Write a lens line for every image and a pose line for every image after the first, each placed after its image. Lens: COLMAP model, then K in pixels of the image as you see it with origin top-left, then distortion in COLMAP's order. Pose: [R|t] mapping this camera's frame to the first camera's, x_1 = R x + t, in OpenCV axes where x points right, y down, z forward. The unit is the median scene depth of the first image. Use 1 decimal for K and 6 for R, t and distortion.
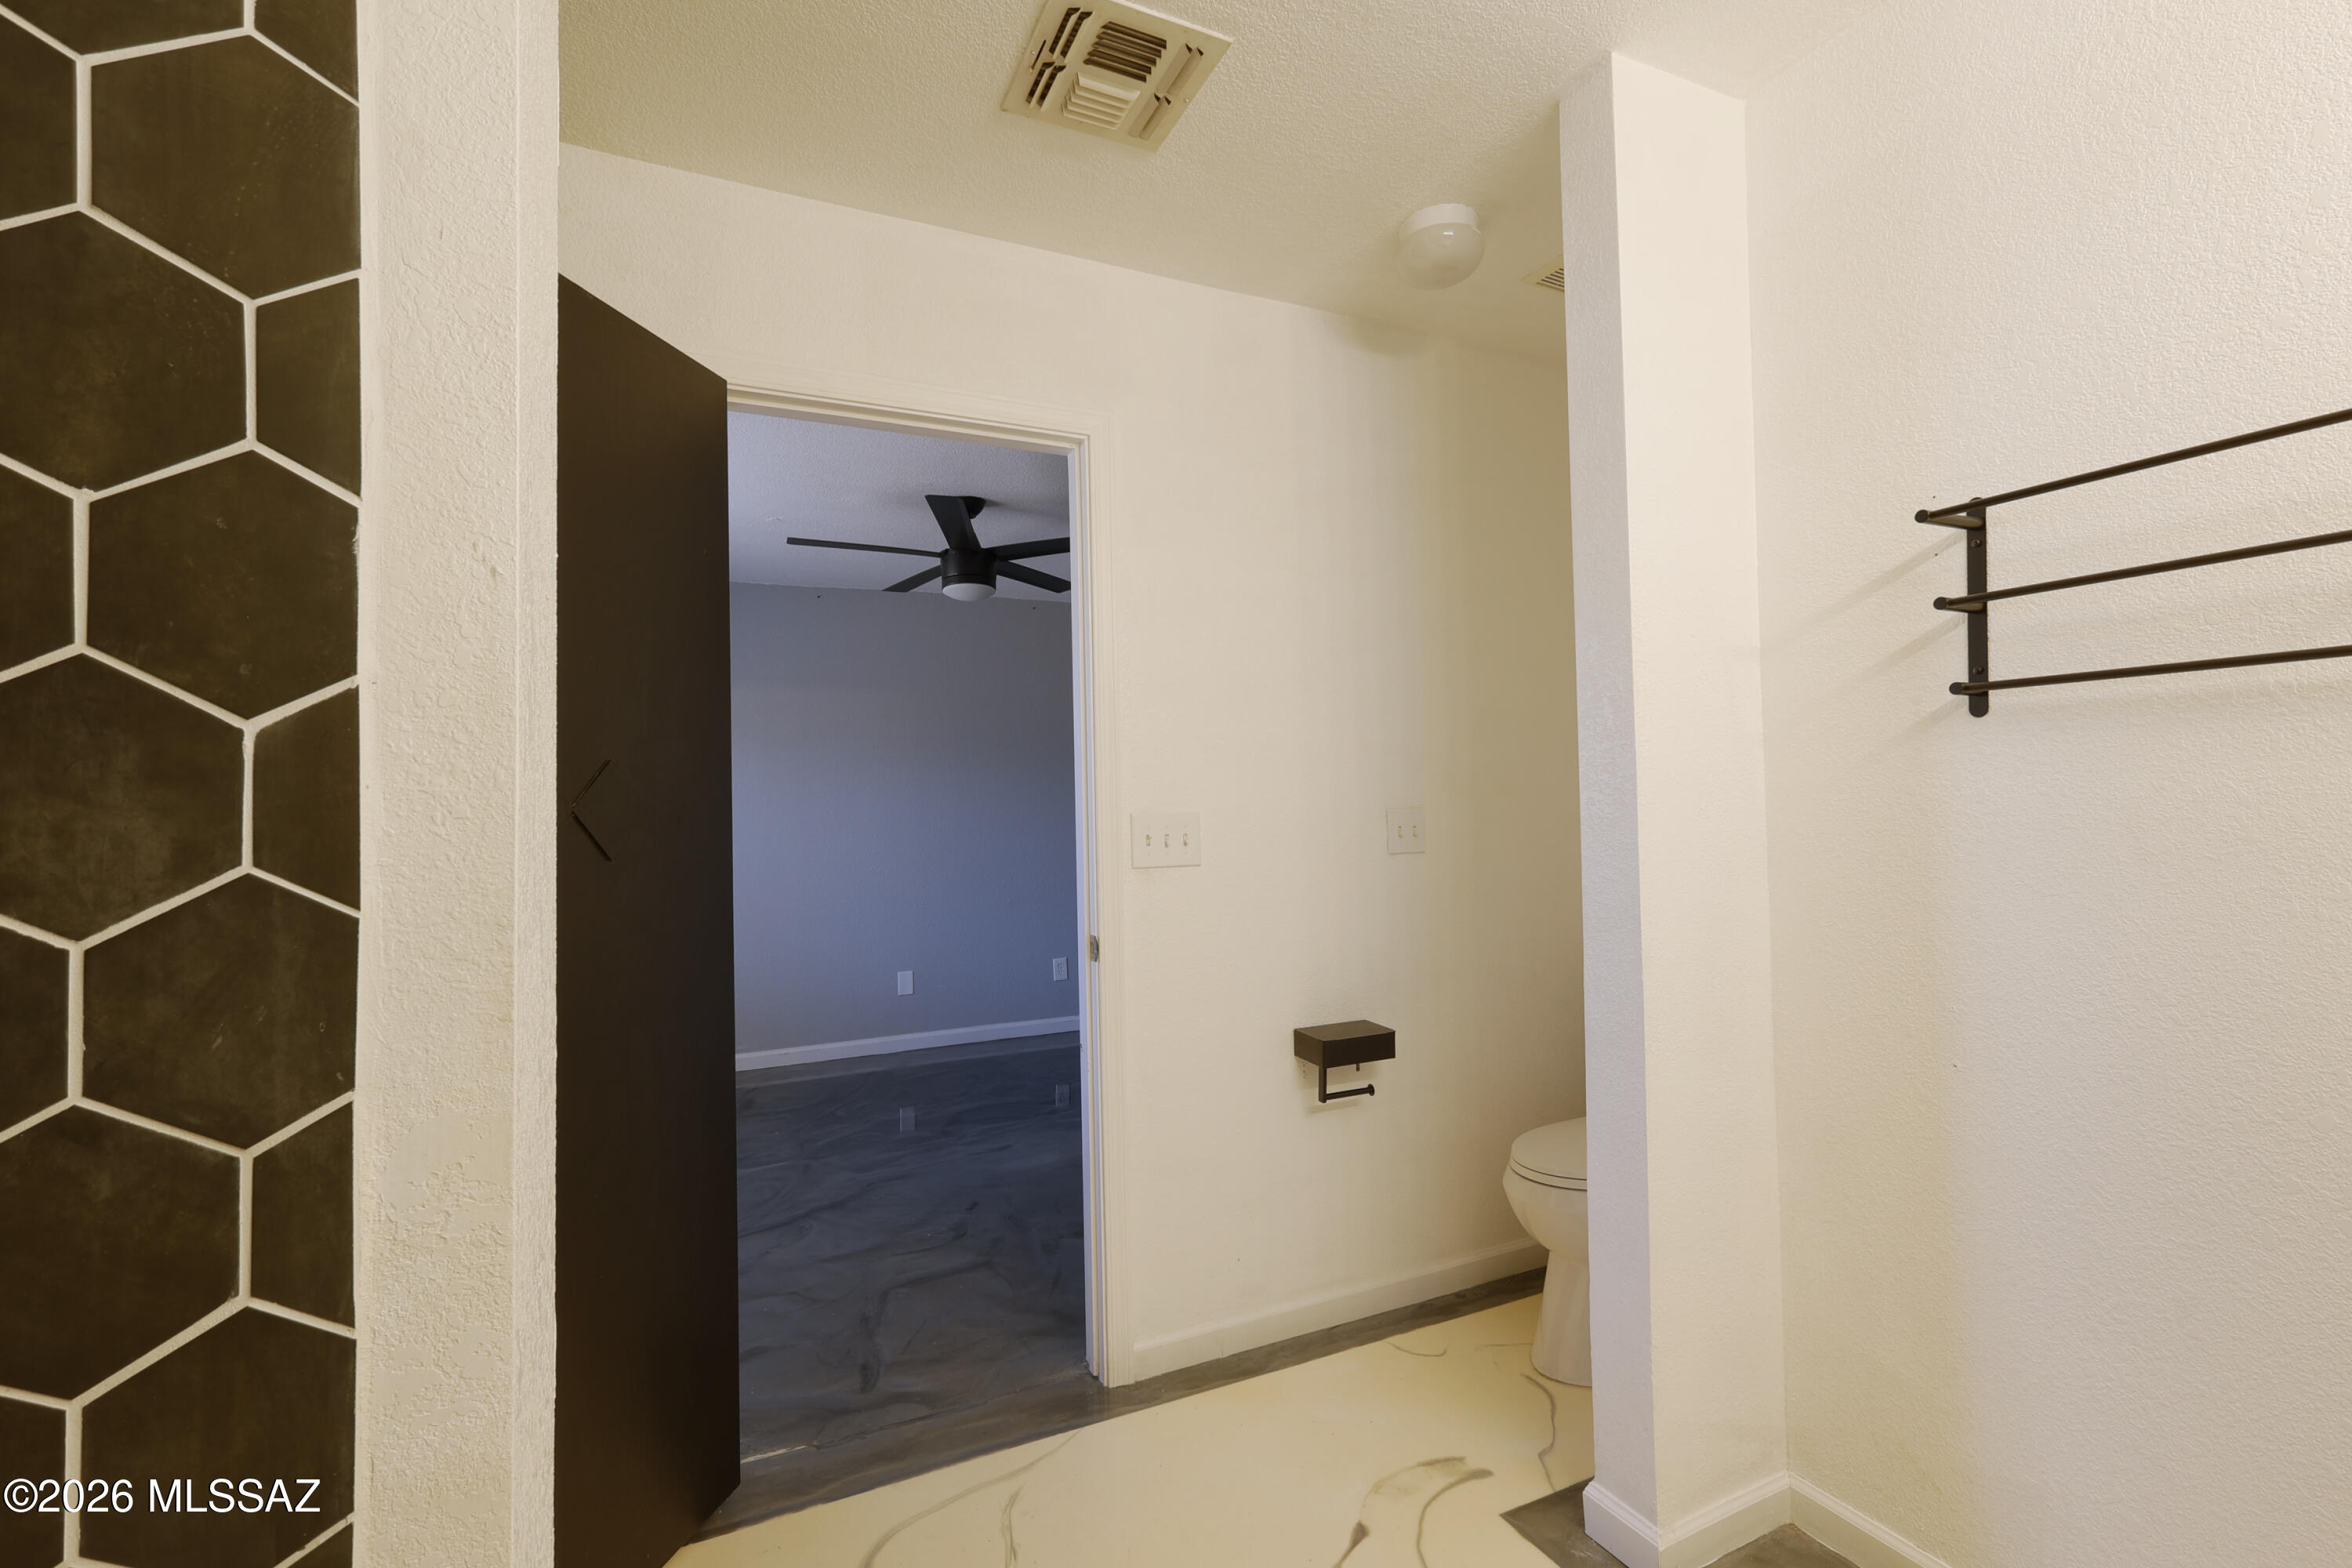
lens RADIAL K [[1024.4, 0, 1178.9], [0, 1024.4, 786.2], [0, 0, 1]] dist [0.009829, 0.000127]
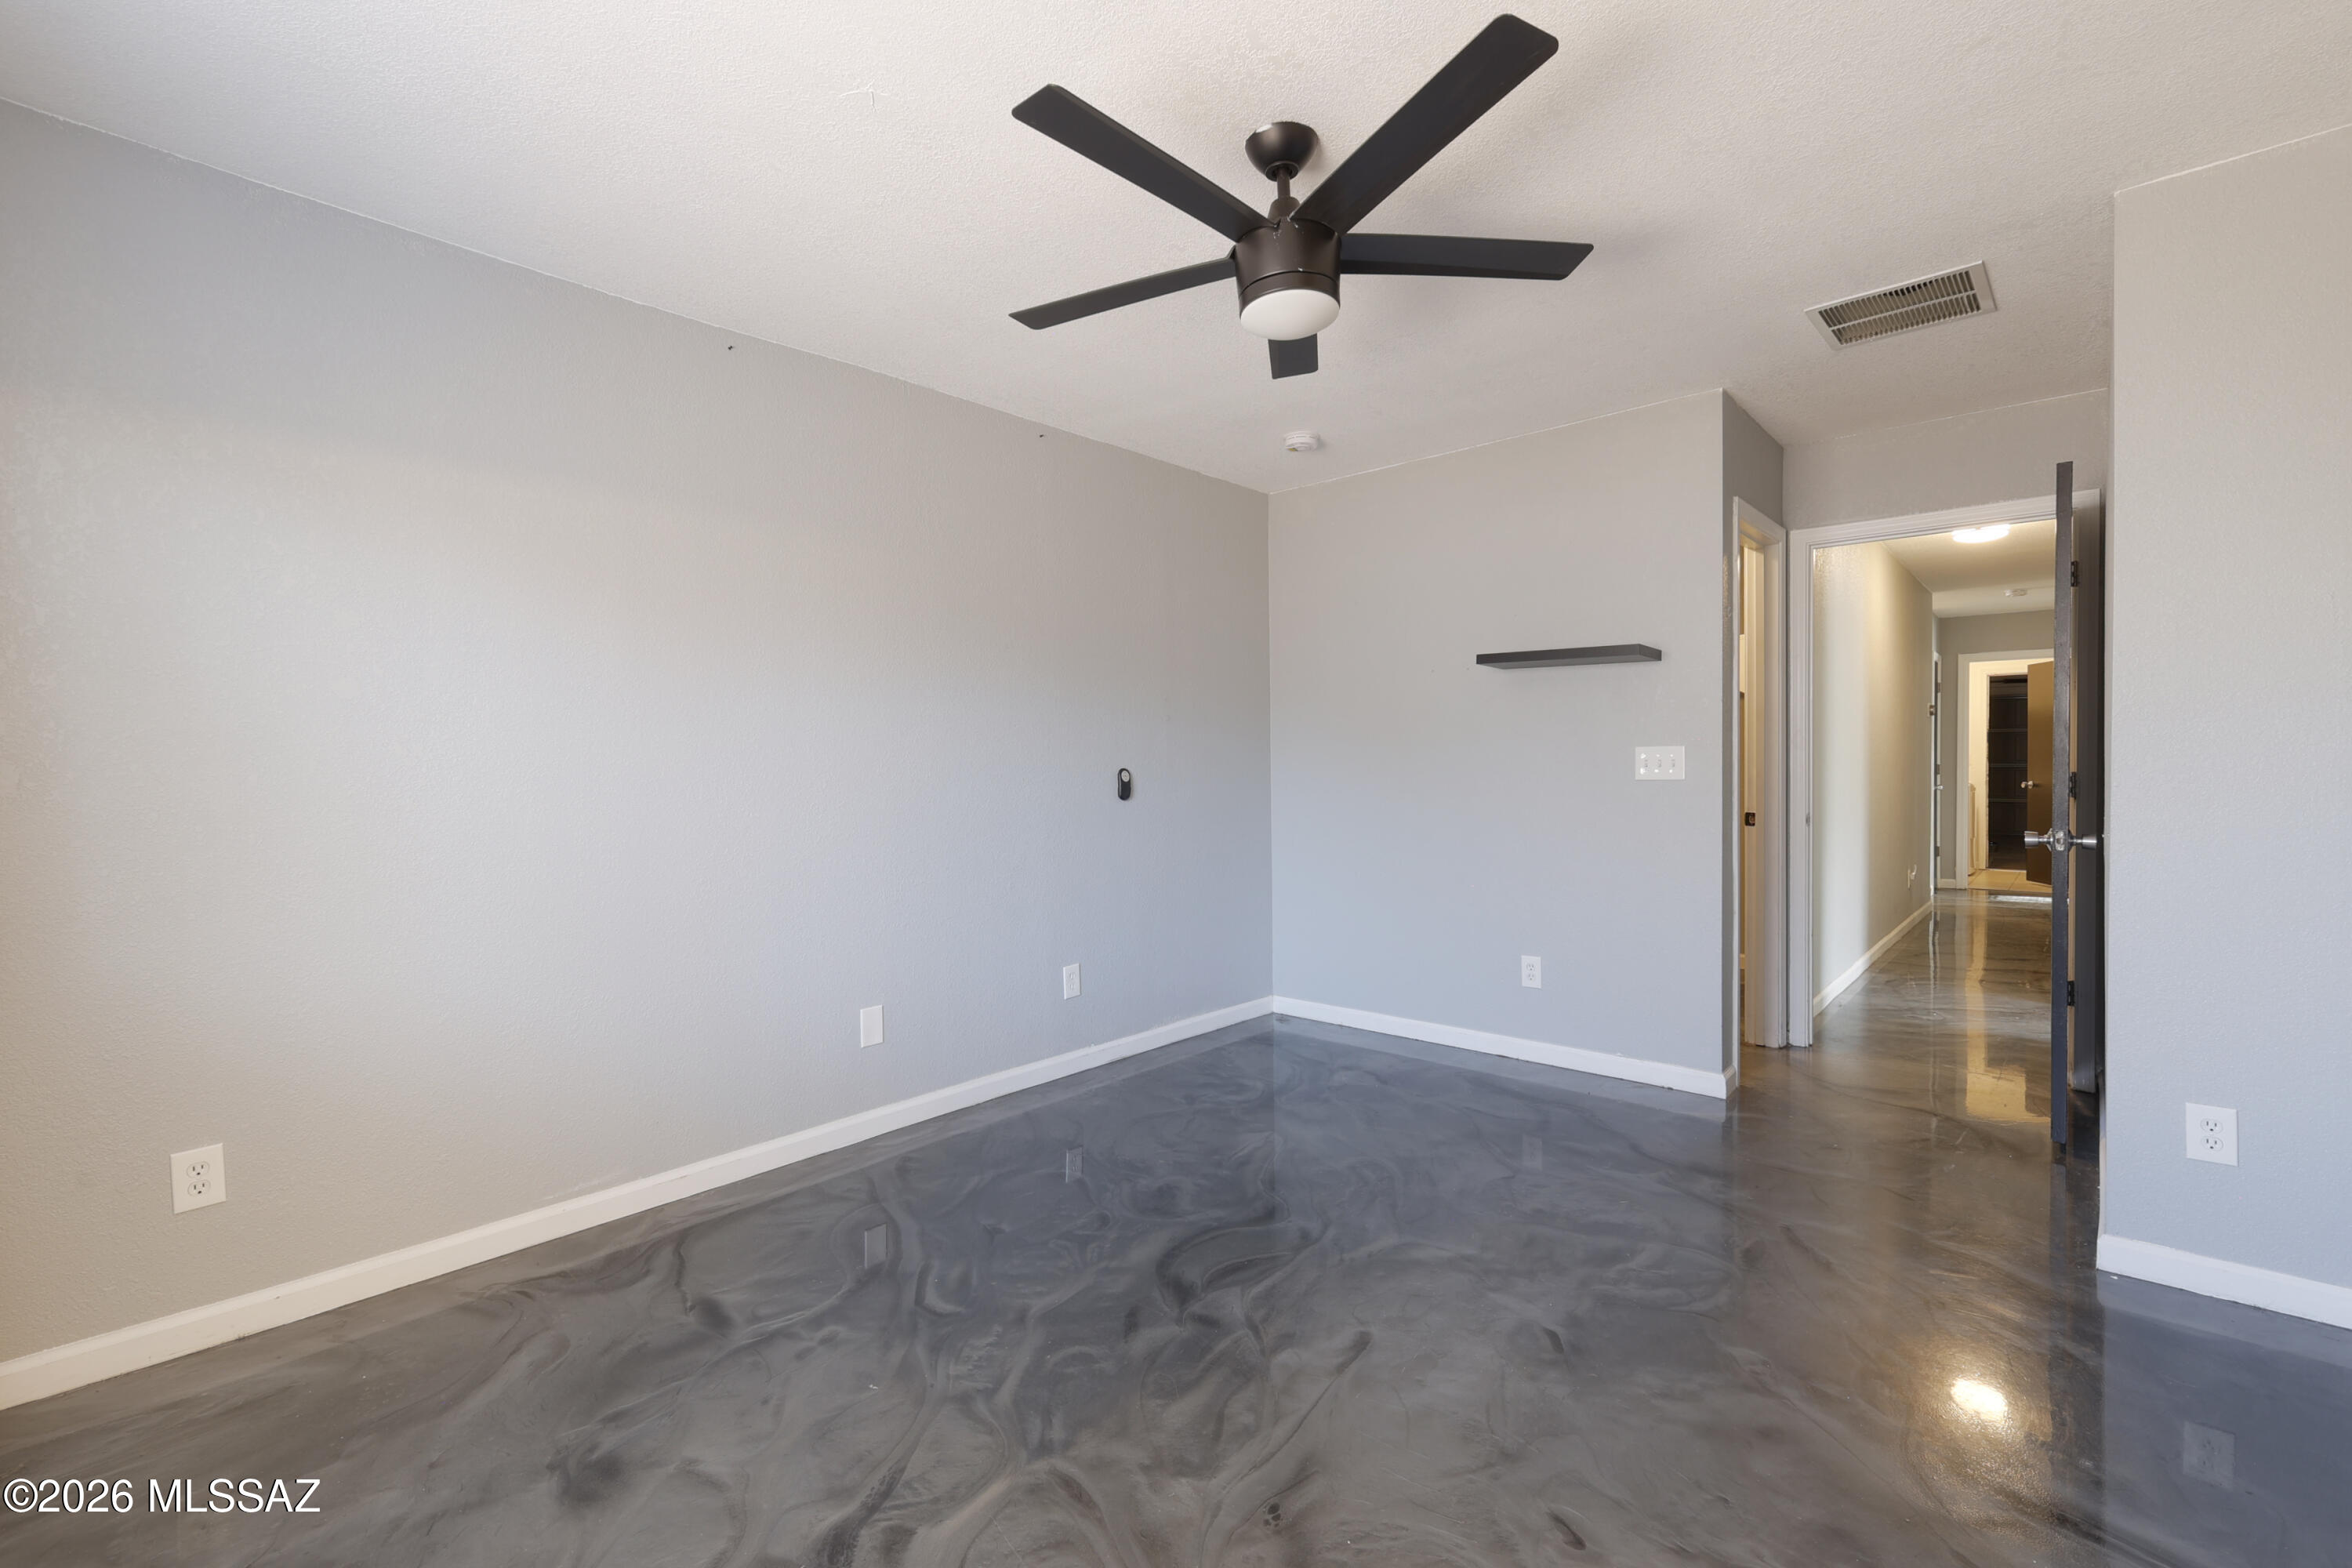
lens RADIAL K [[1024.4, 0, 1181.3], [0, 1024.4, 776.3], [0, 0, 1]] dist [0.009829, 0.000127]
pose [[0.923261, 0.004532, 0.384146, -0.453256], [-0.016270, 0.999495, 0.027311, 0.034550], [-0.383828, -0.031465, 0.922868, 0.515005]]
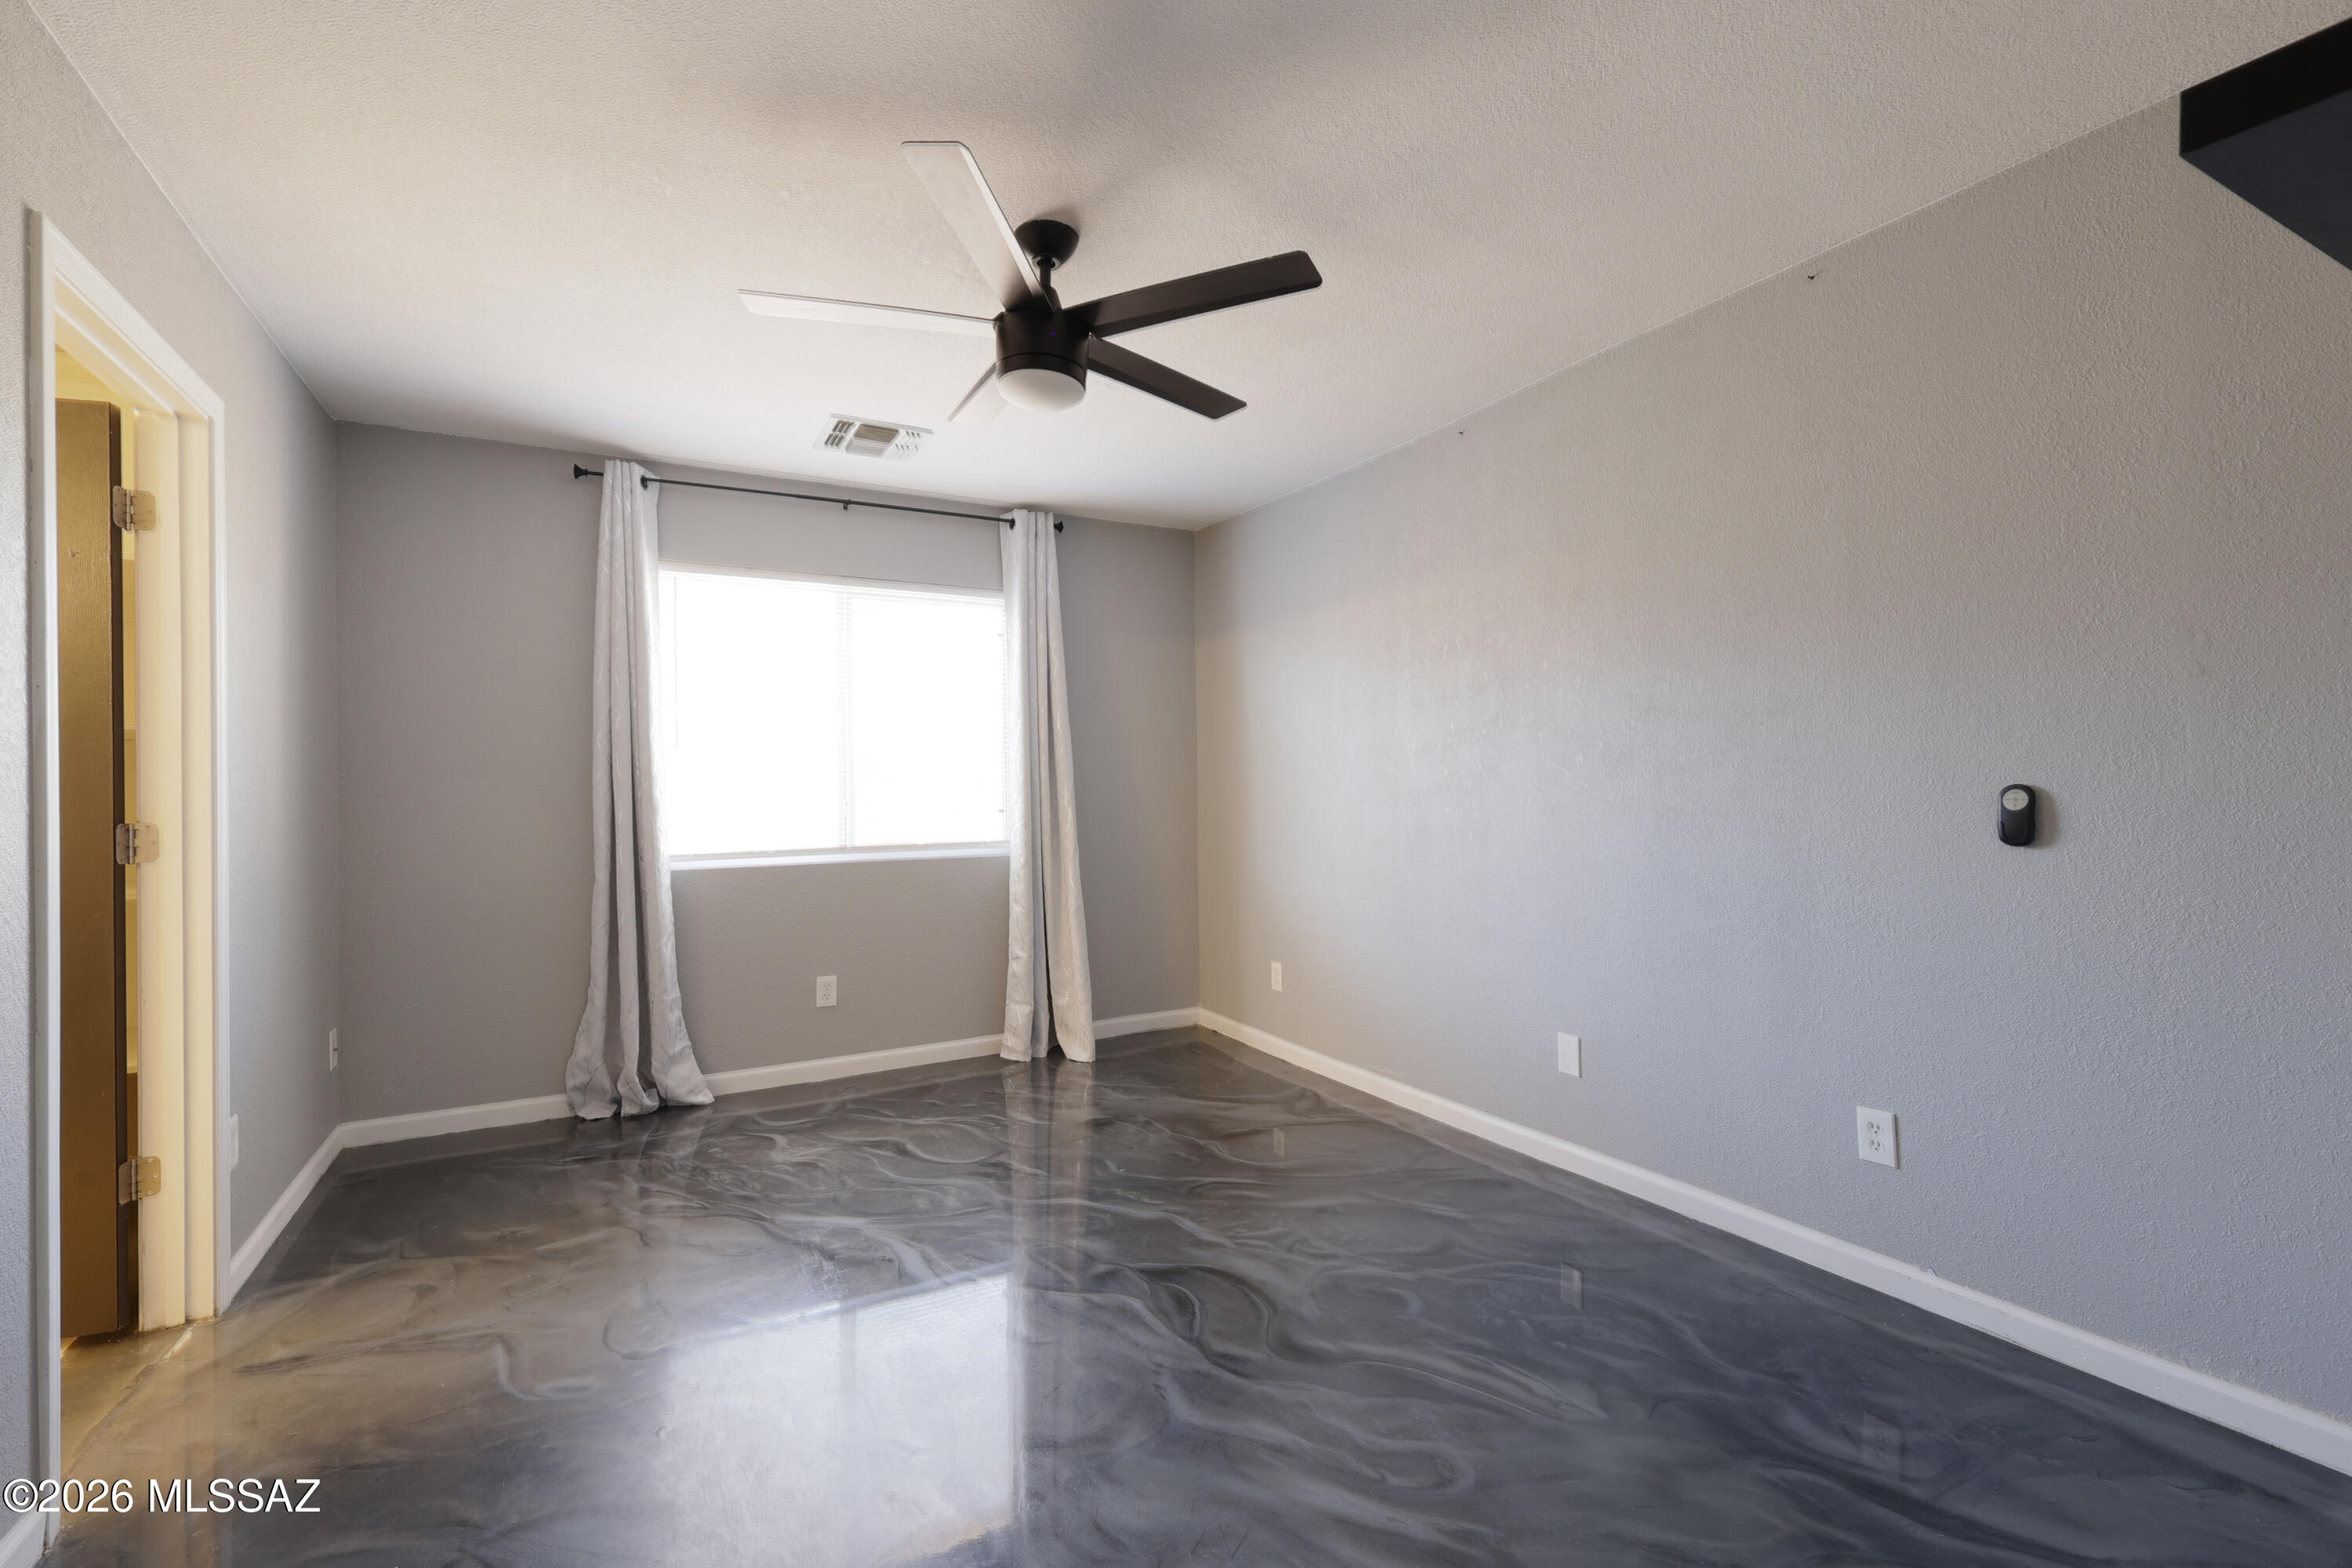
lens RADIAL K [[1024.4, 0, 1195.7], [0, 1024.4, 789.9], [0, 0, 1]] dist [0.009829, 0.000127]
pose [[0.078580, 0.016614, -0.996769, 0.391266], [0.029631, 0.999380, 0.018994, 0.035113], [0.996467, -0.031028, 0.078039, 1.021095]]
